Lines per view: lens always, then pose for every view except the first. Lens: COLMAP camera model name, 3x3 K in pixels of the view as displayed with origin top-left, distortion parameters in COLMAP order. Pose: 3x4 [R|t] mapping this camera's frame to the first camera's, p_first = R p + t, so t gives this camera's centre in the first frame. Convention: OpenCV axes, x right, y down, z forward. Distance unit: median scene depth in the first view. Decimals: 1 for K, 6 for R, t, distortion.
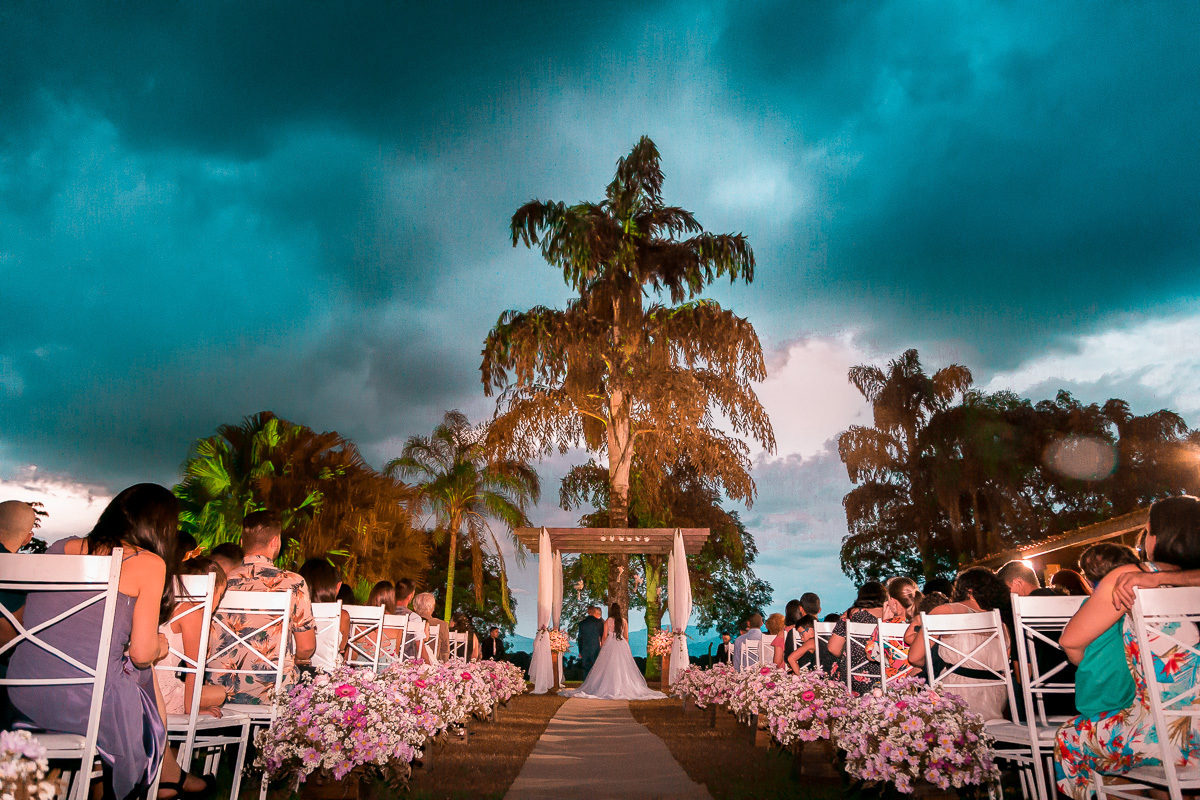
lens RADIAL K [[772.0, 0, 600.0], [0, 772.0, 400.0], [0, 0, 1]] dist [-0.000502, -0.002819]
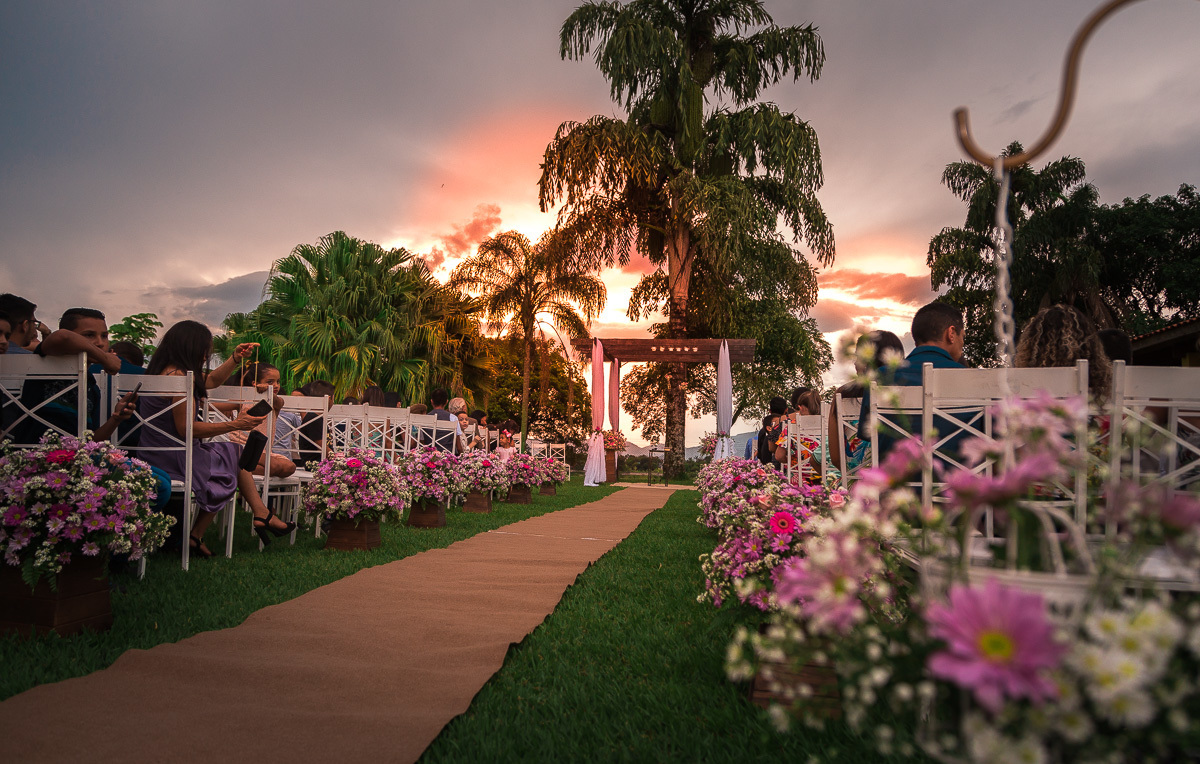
lens RADIAL K [[811.9, 0, 600.0], [0, 811.9, 382.0], [0, 0, 1]] dist [-0.001198, -0.000418]
pose [[0.990774, 0.004033, -0.135466, 0.066799], [0.026343, 0.974762, 0.221688, -0.020350], [0.132941, -0.223212, 0.965662, -0.077331]]
